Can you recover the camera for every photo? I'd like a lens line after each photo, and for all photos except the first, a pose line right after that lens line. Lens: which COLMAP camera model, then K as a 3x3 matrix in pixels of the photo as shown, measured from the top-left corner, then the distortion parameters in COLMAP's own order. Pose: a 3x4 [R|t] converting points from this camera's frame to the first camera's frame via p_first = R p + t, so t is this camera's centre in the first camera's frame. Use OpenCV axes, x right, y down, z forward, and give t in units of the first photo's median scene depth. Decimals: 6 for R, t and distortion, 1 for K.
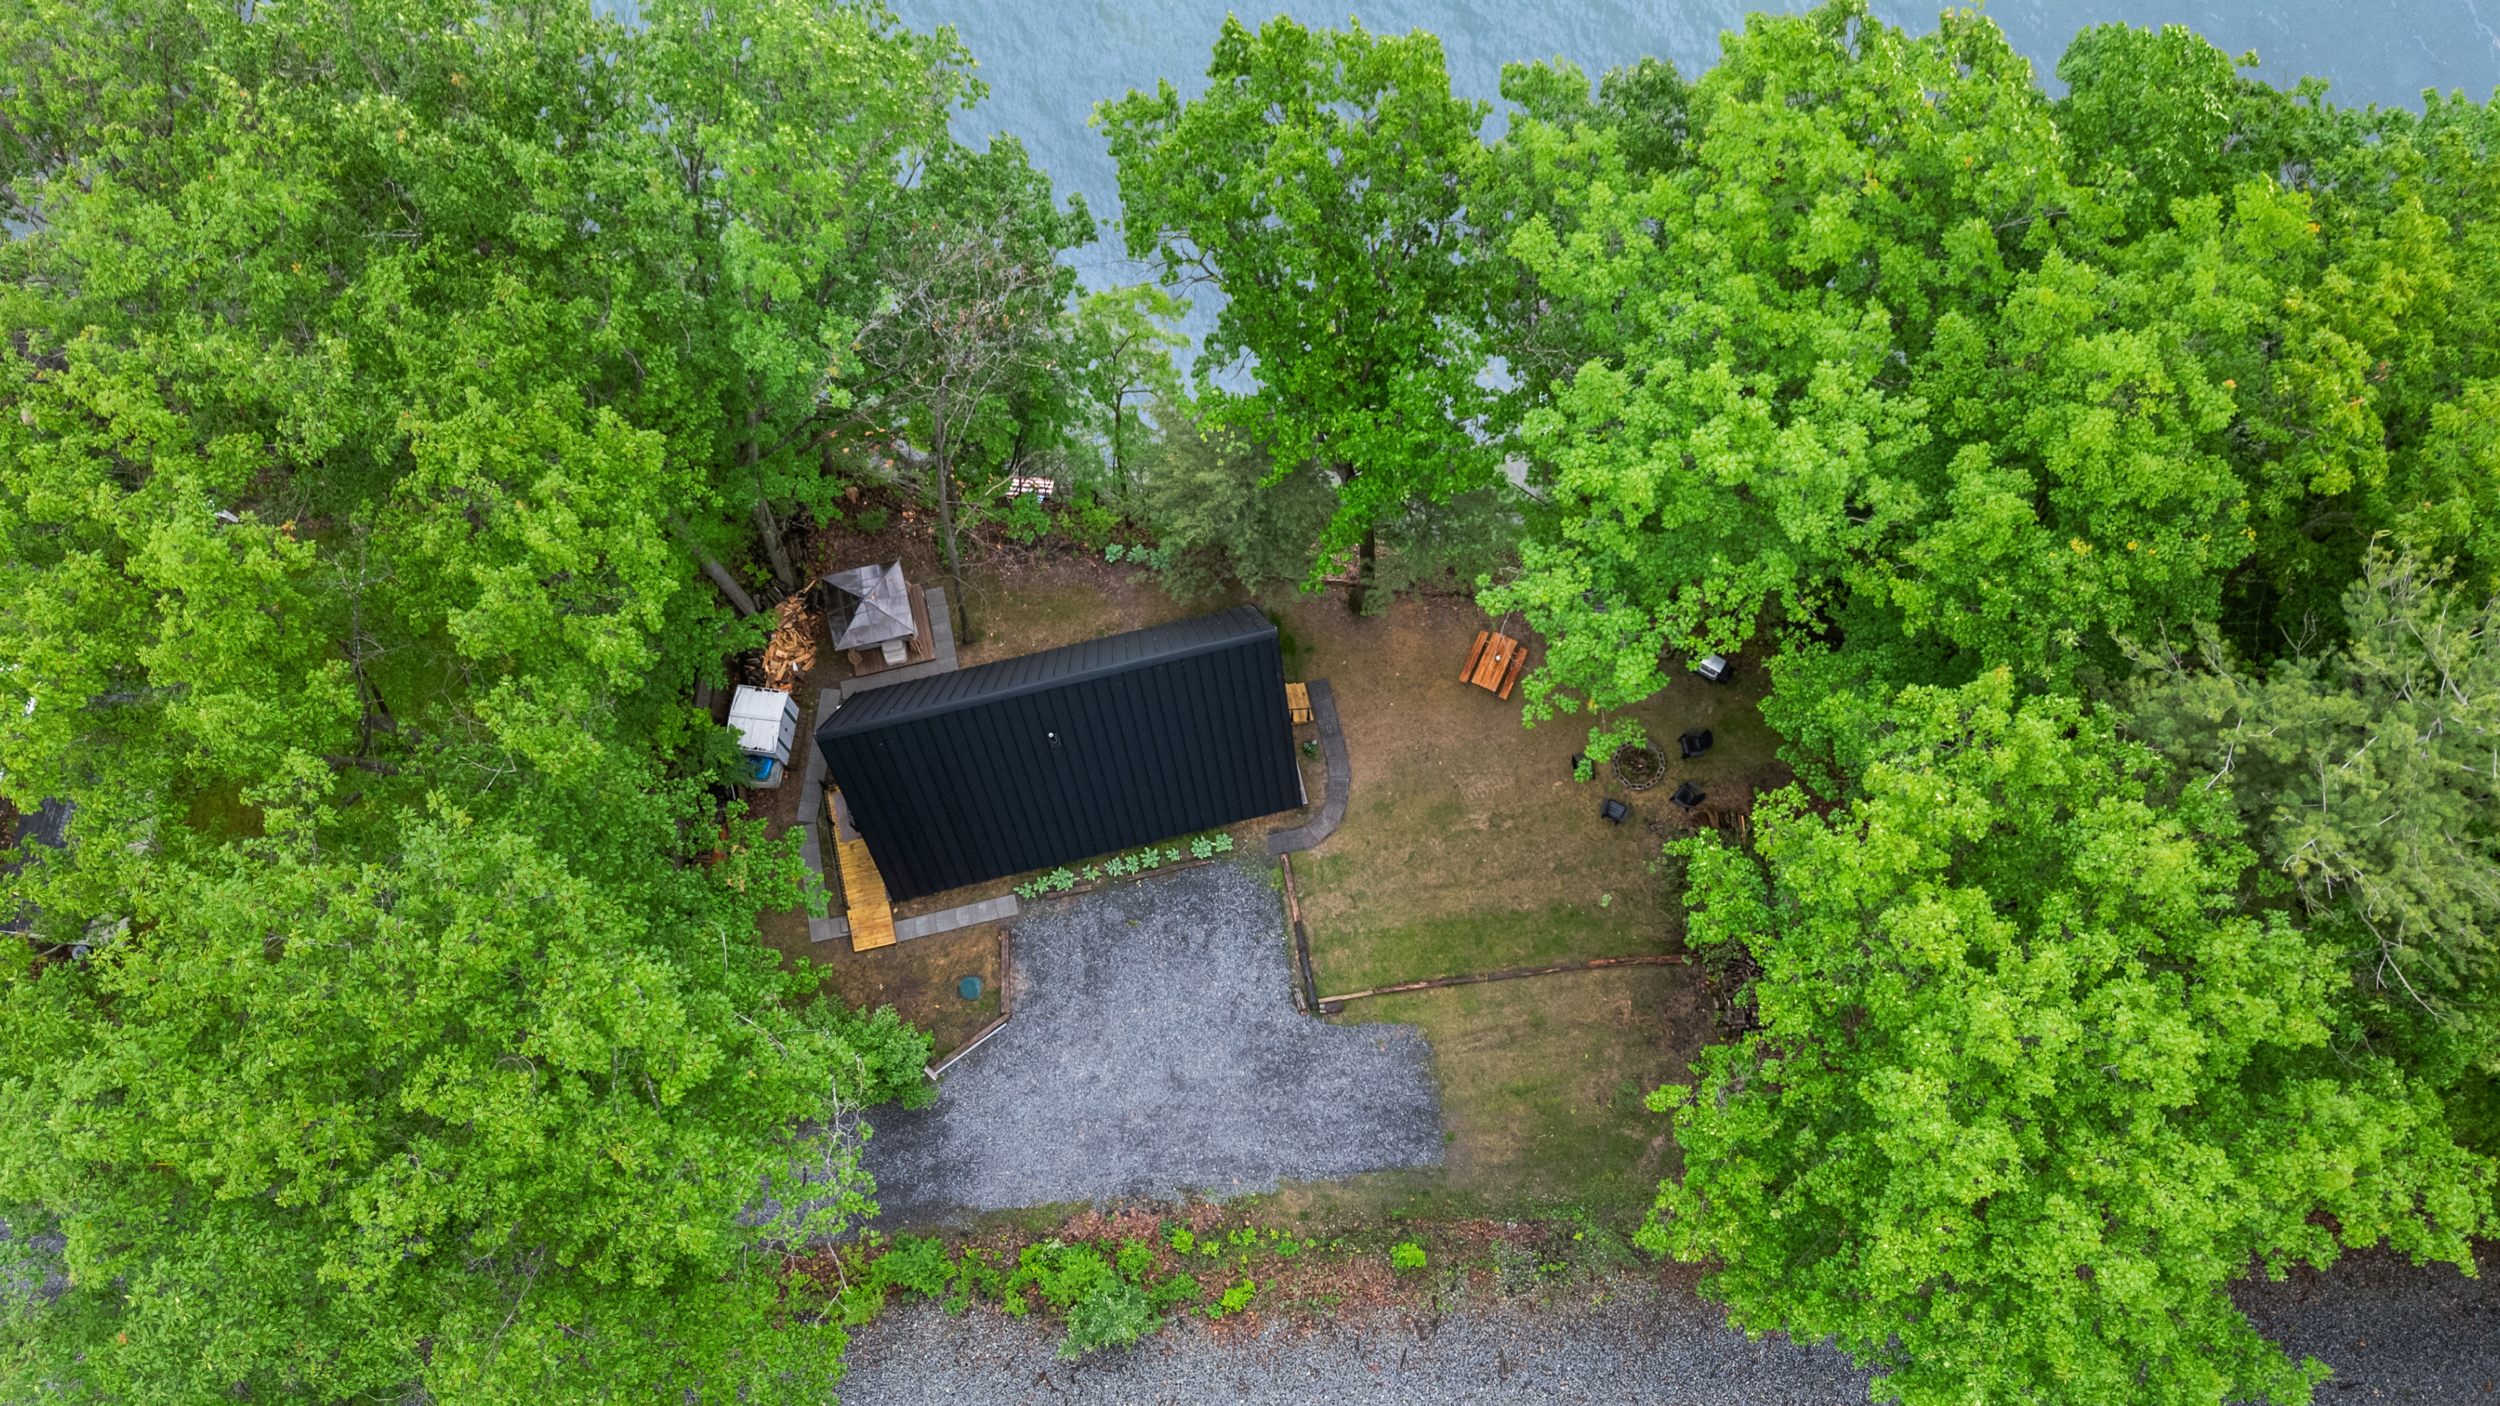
lens RADIAL K [[1869.1, 0, 1244.0], [0, 1869.1, 694.7], [0, 0, 1]] dist [0.017024, 0.002634]
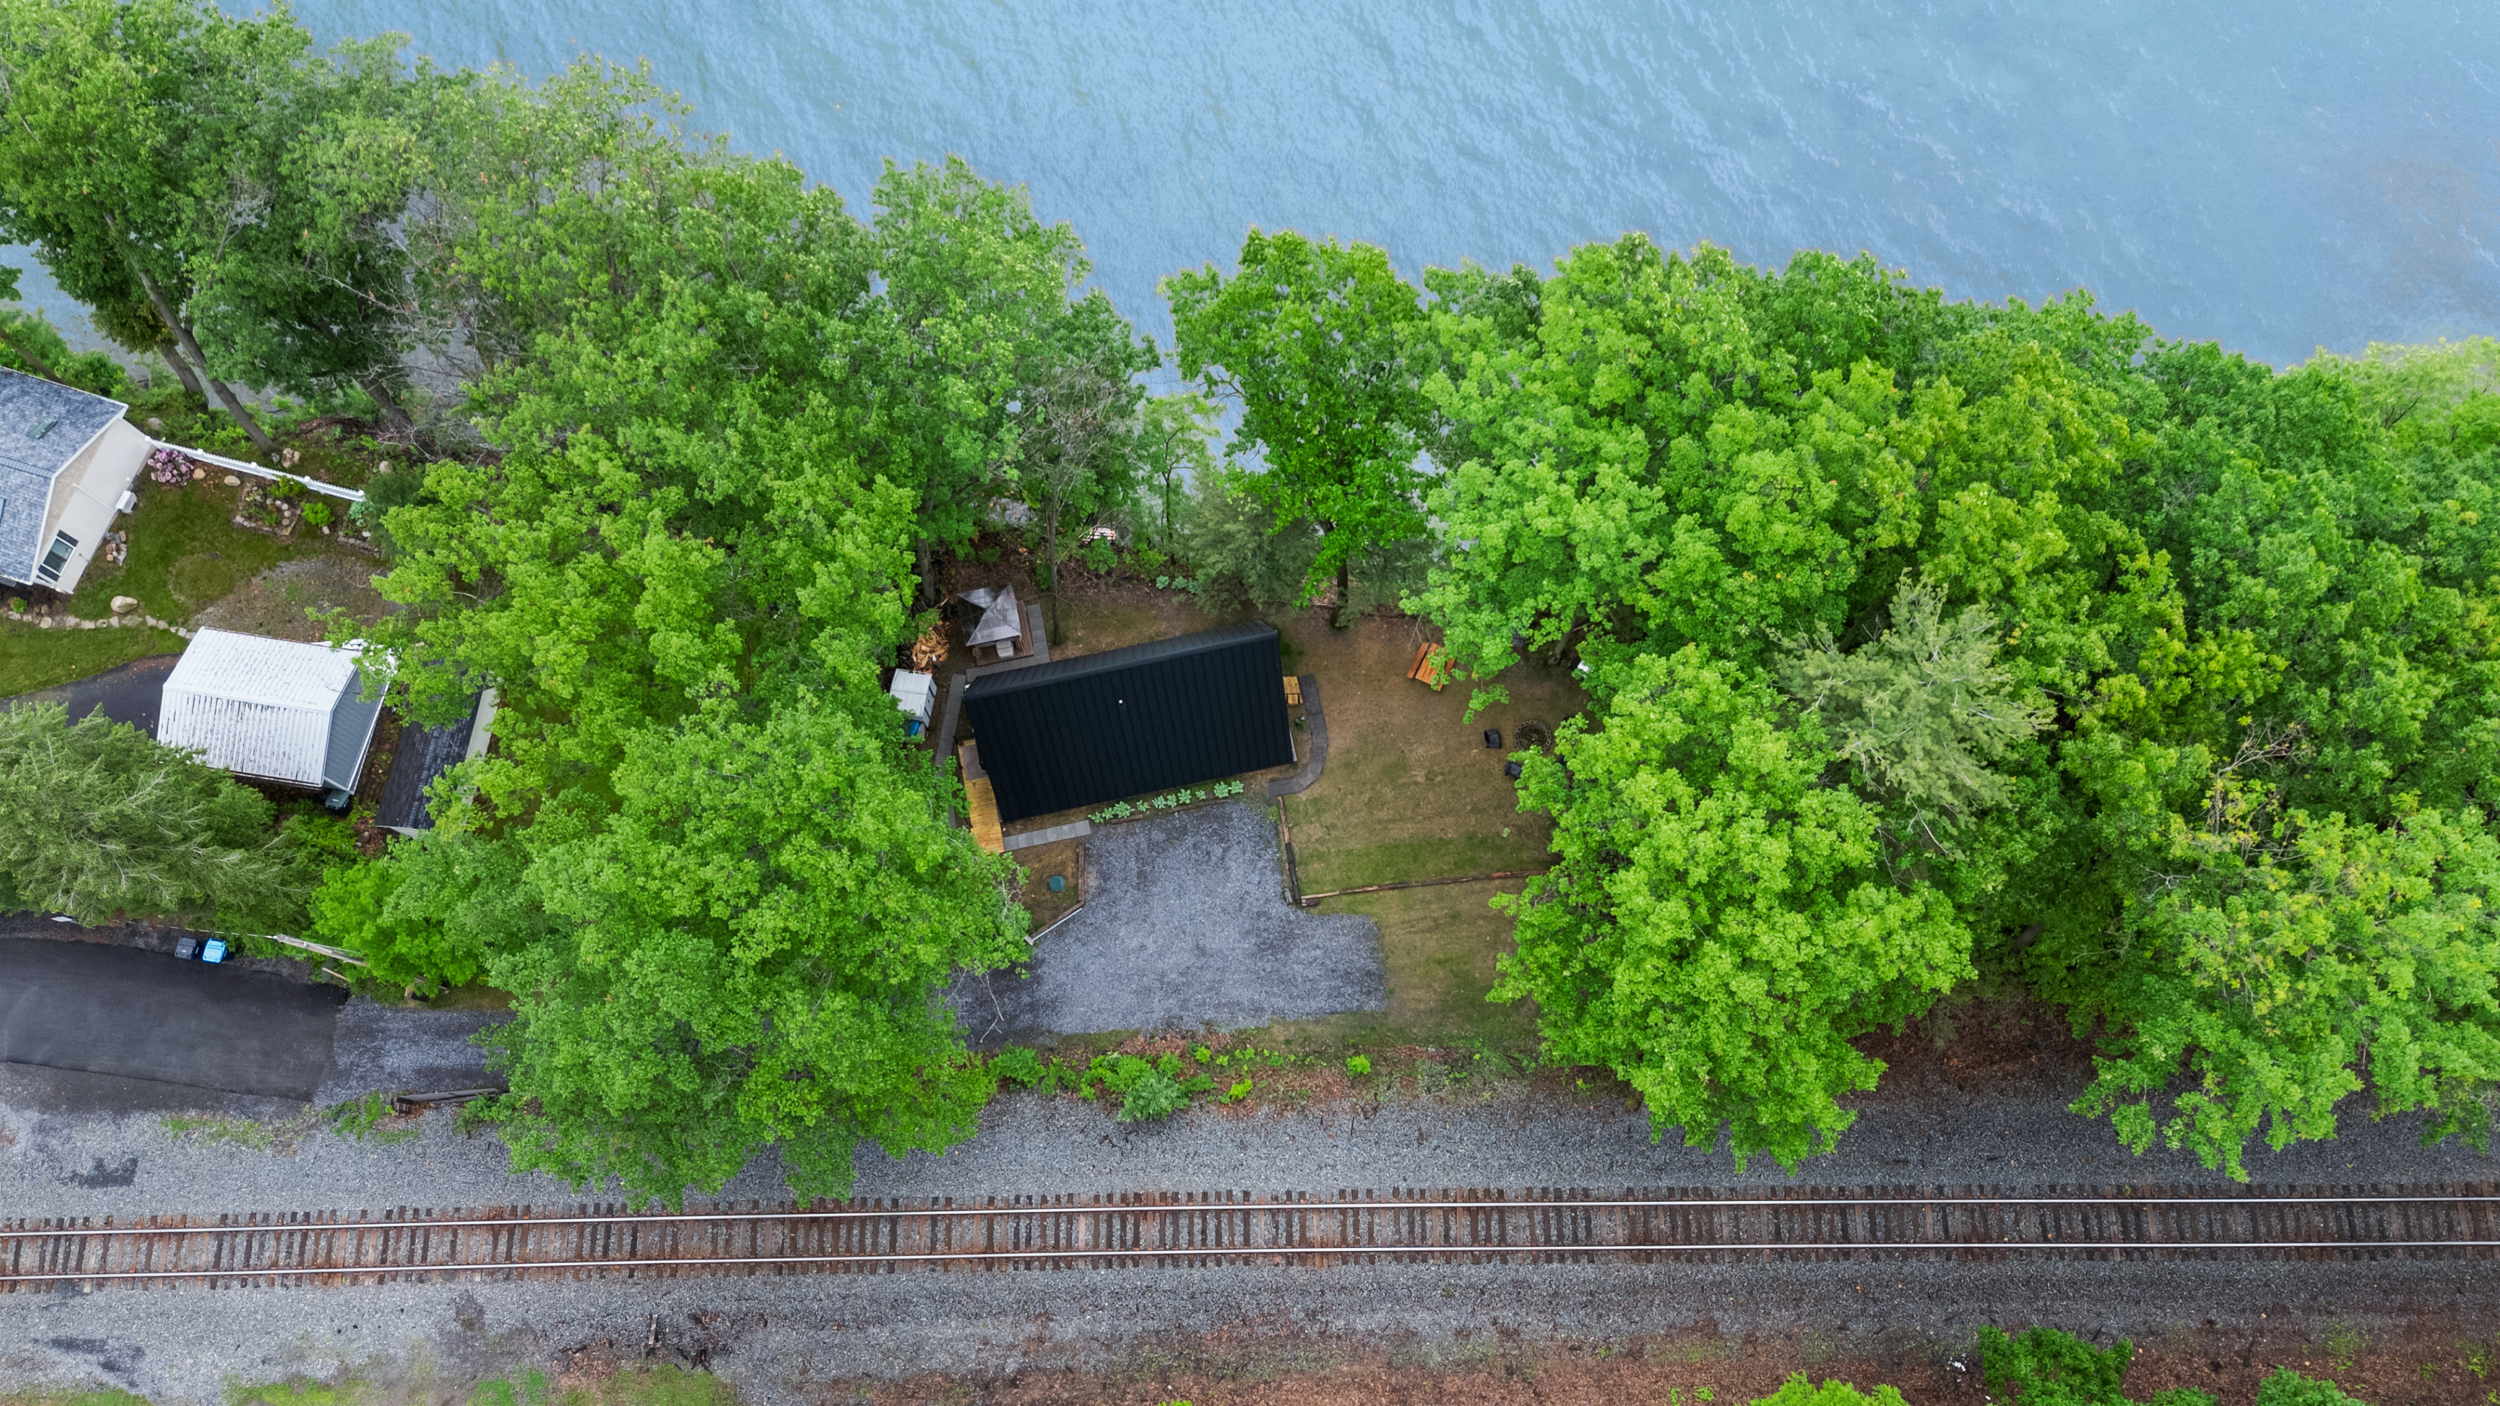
lens RADIAL K [[1869.1, 0, 1257.0], [0, 1869.1, 709.8], [0, 0, 1]] dist [0.017024, 0.002634]
pose [[0.999774, 0.021230, 0.000883, 0.002745], [-0.021199, 0.999418, -0.026731, 0.092893], [-0.001450, 0.026706, 0.999642, -0.659327]]
